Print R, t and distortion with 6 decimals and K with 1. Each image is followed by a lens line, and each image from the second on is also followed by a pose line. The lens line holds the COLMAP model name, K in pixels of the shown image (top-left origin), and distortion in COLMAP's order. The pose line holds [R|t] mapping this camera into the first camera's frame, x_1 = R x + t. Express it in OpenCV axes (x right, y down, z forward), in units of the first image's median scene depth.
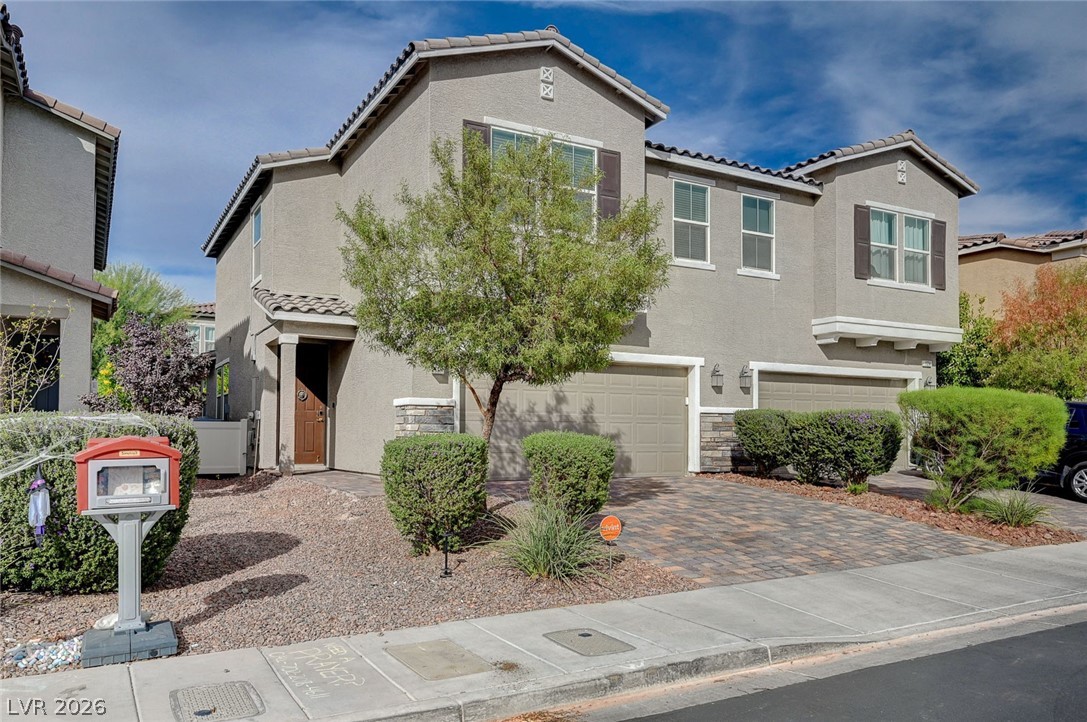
lens RADIAL K [[787.0, 0, 542.9], [0, 787.0, 410.9], [0, 0, 1]] dist [0.015938, 0.003693]
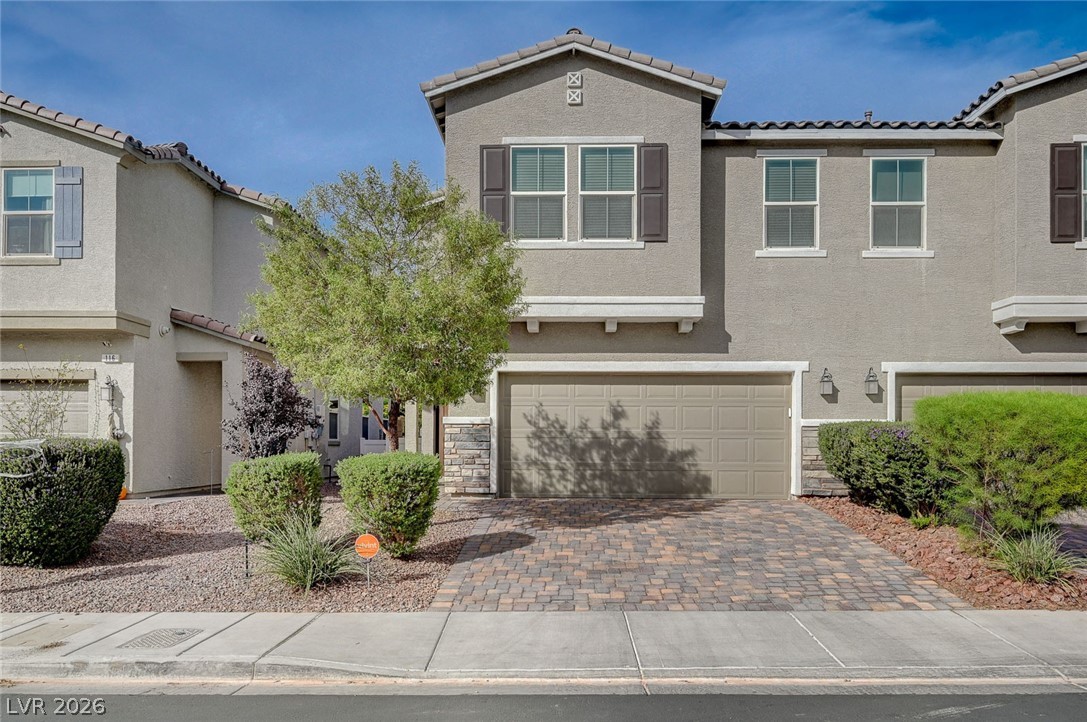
lens RADIAL K [[819.3, 0, 544.7], [0, 819.3, 440.4], [0, 0, 1]] dist [-0.003123, -0.001284]
pose [[0.863288, -0.003796, -0.504698, 0.435597], [0.016376, 0.999656, 0.020491, -0.005089], [0.504446, -0.025955, 0.863053, 0.096509]]
